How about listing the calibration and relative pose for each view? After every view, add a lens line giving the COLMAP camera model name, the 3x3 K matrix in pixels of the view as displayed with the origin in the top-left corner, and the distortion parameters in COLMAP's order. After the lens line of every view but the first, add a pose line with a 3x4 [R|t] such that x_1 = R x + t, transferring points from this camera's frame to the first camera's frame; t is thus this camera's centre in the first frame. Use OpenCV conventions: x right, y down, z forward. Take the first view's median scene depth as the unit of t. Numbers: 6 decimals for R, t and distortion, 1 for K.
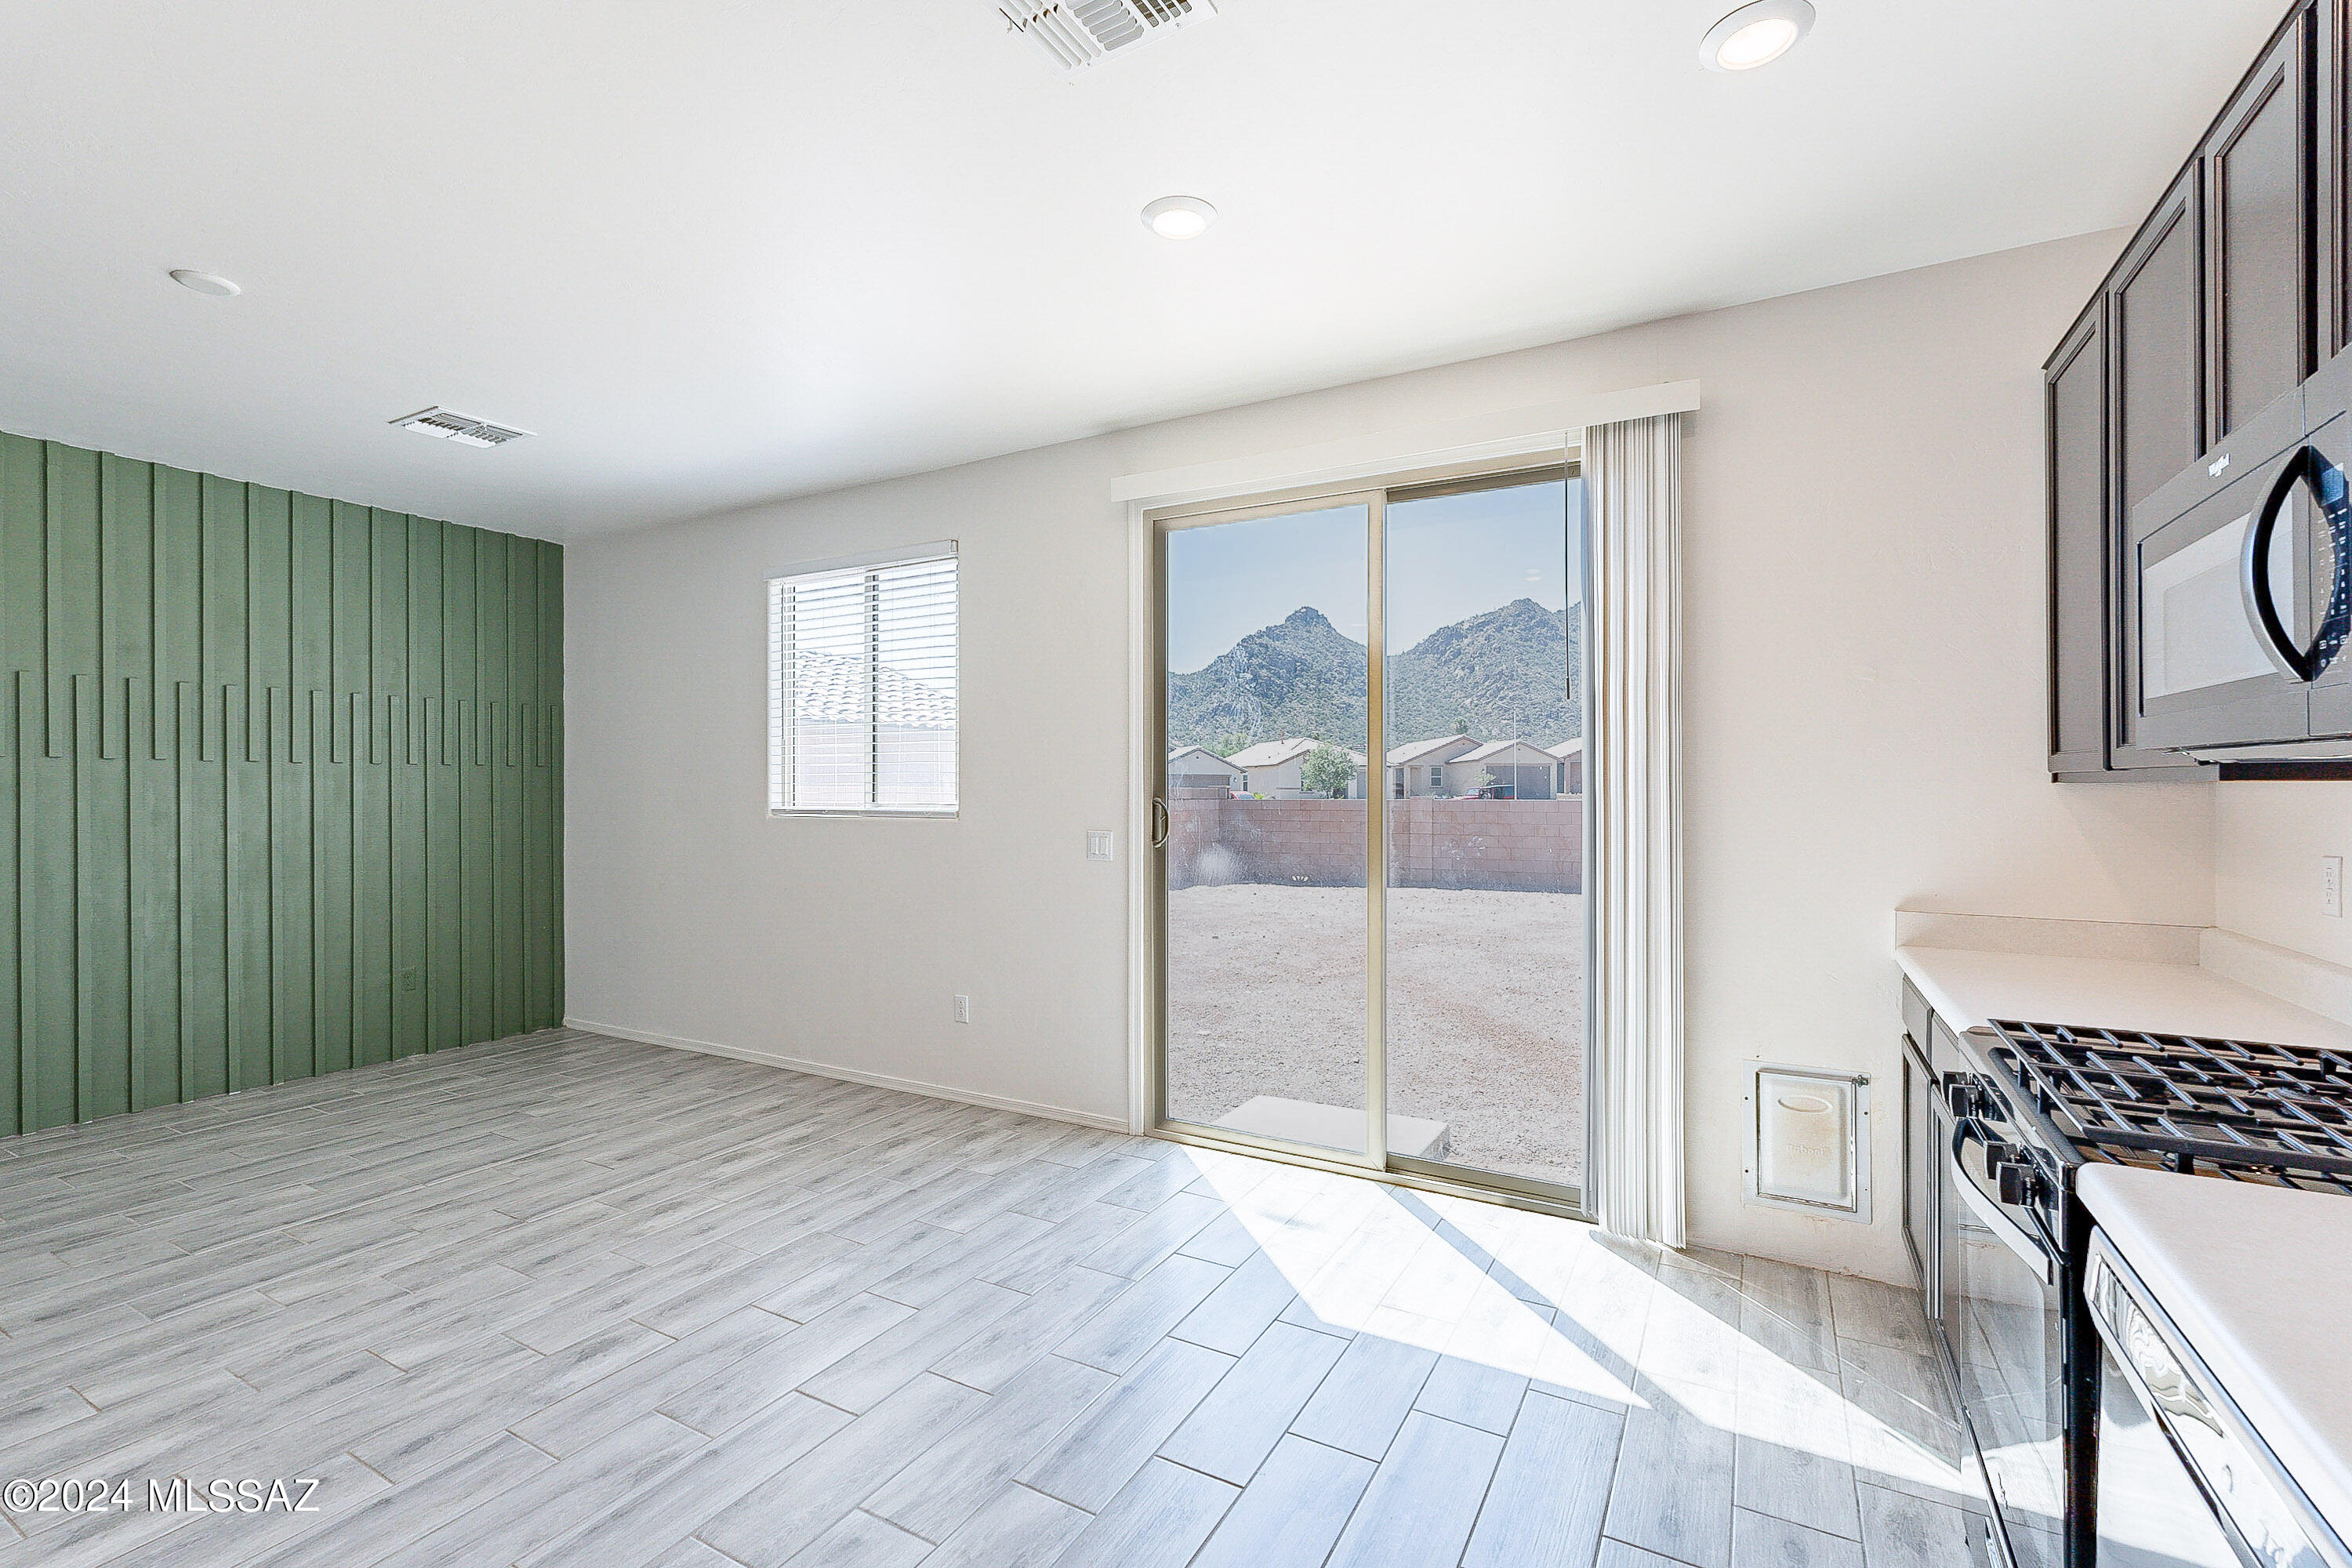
lens RADIAL K [[1038.2, 0, 1173.2], [0, 1038.2, 786.5], [0, 0, 1]] dist [-0.000781, -0.000480]
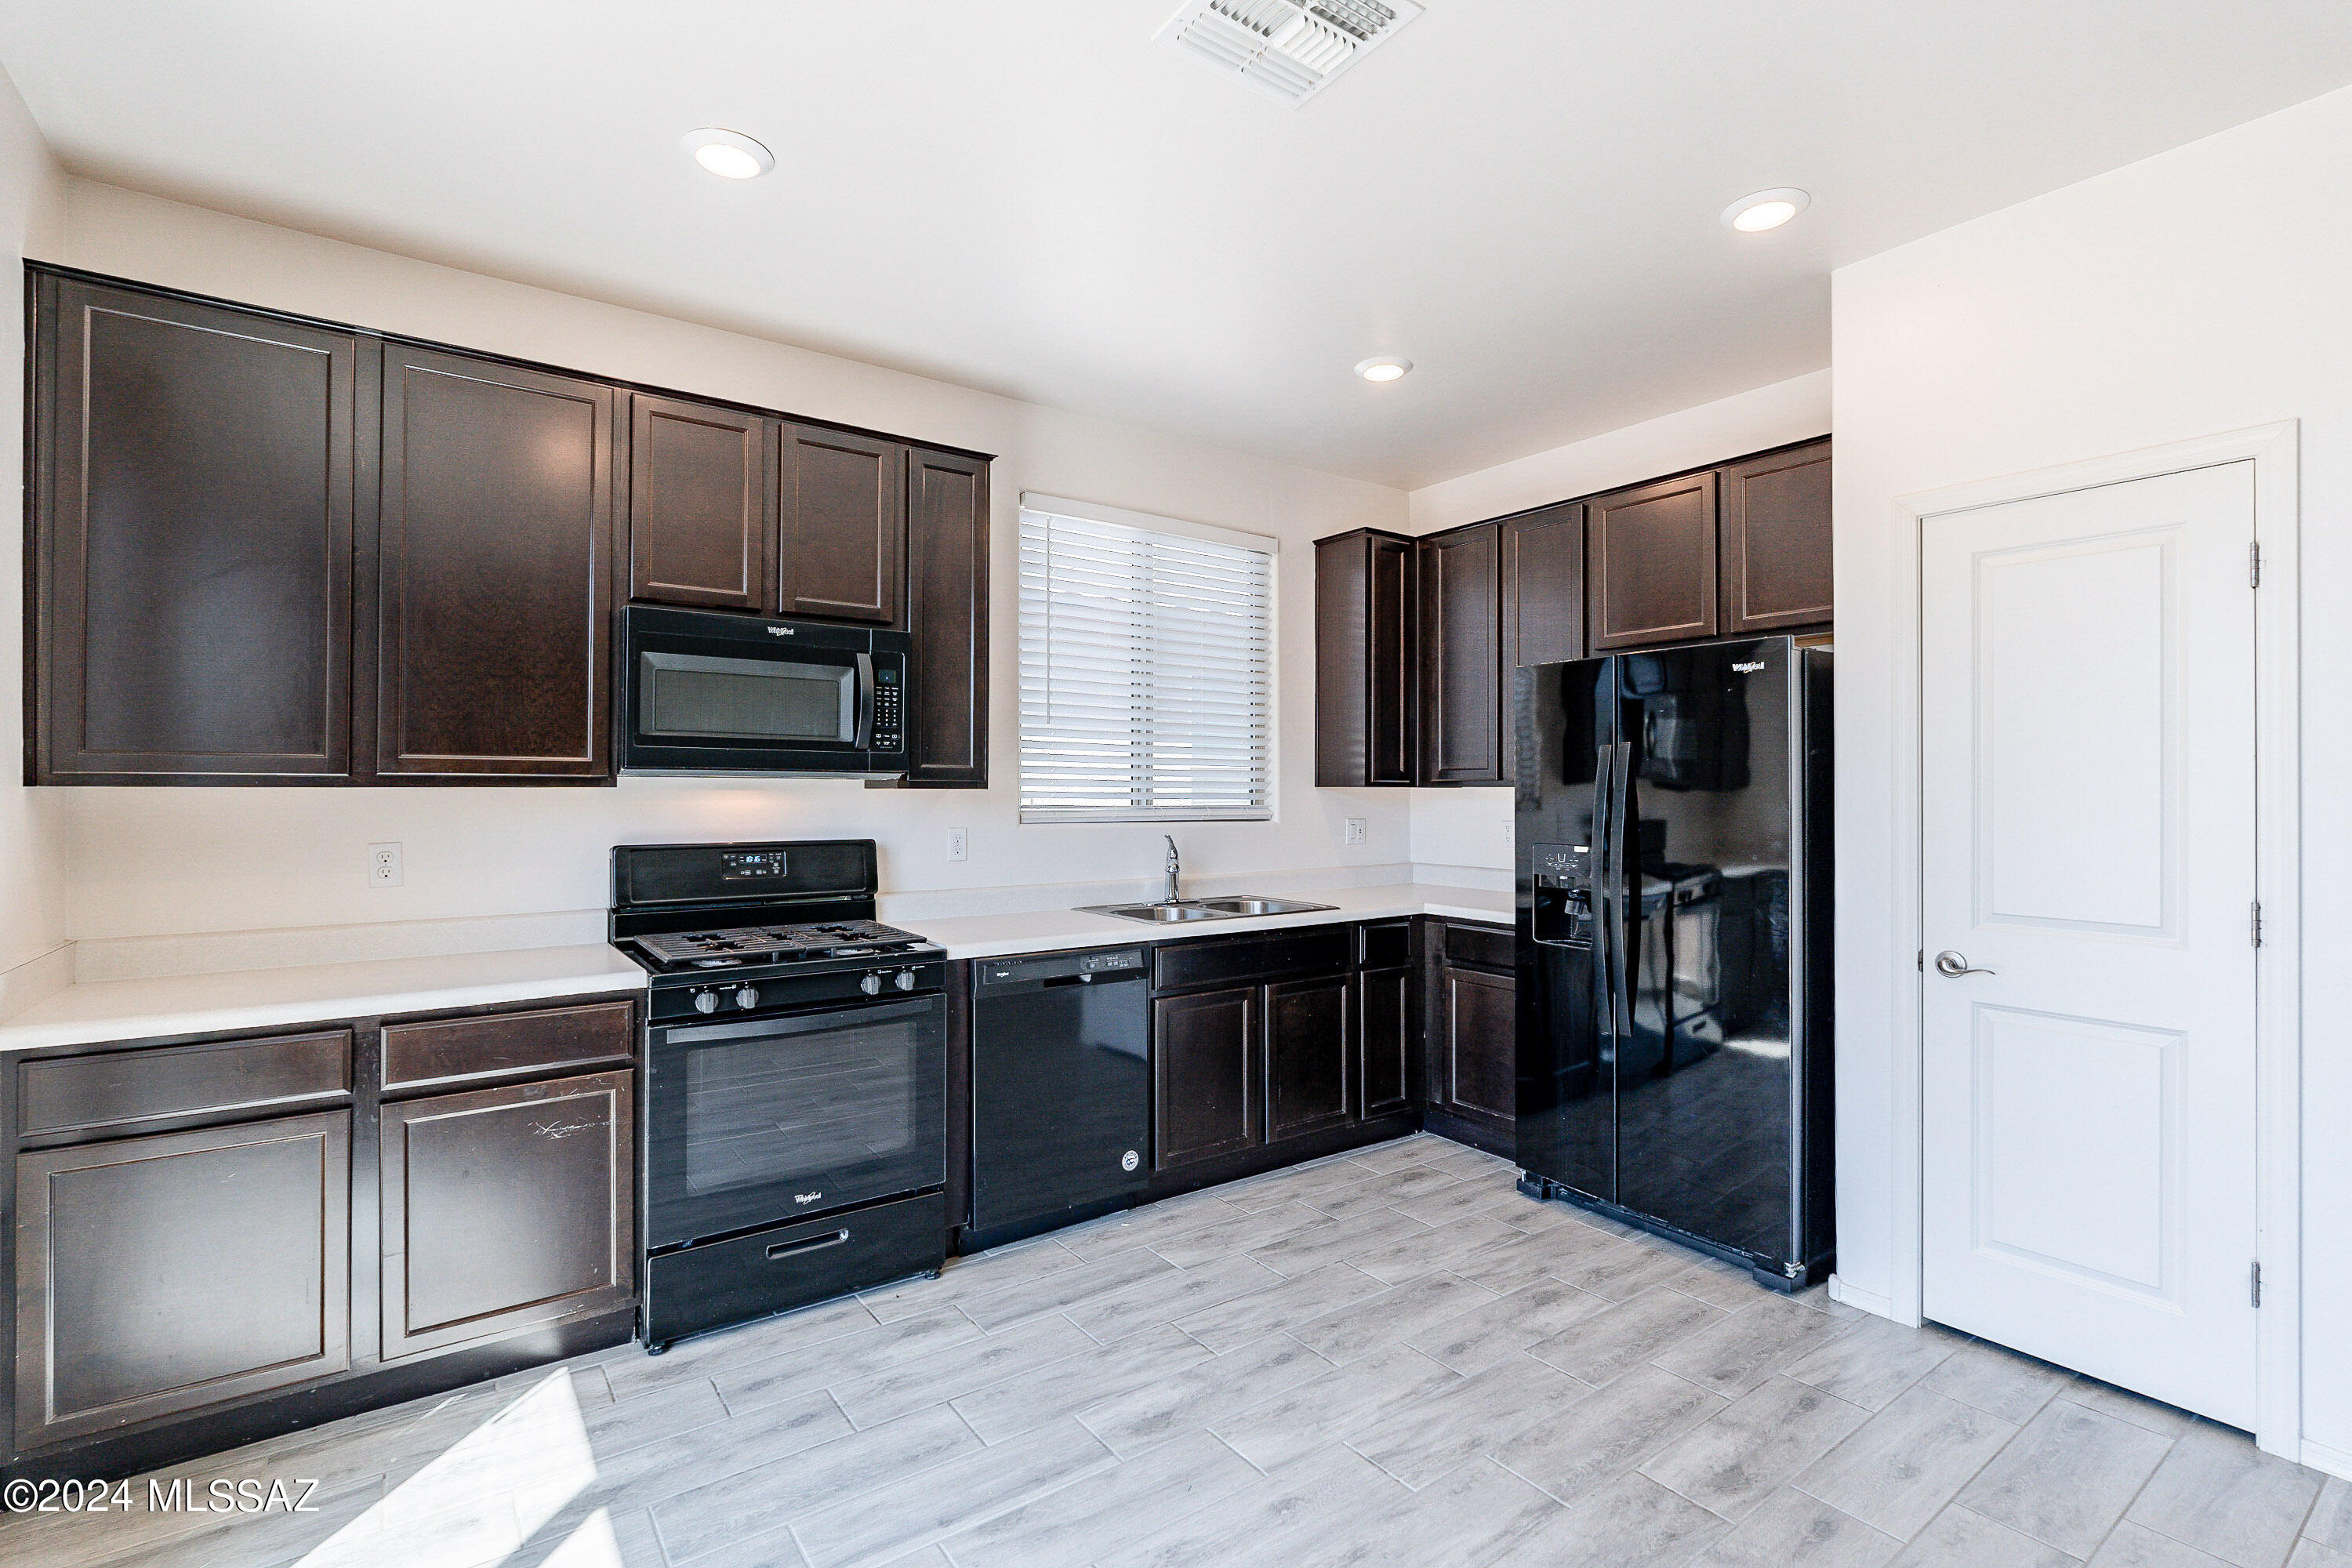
lens RADIAL K [[1077.9, 0, 1181.7], [0, 1077.9, 780.8], [0, 0, 1]] dist [-0.001726, -0.000372]
pose [[-0.911159, 0.004278, 0.412034, -0.163598], [0.001123, 0.999968, -0.007899, -0.000678], [-0.412054, -0.006734, -0.911134, 0.755763]]
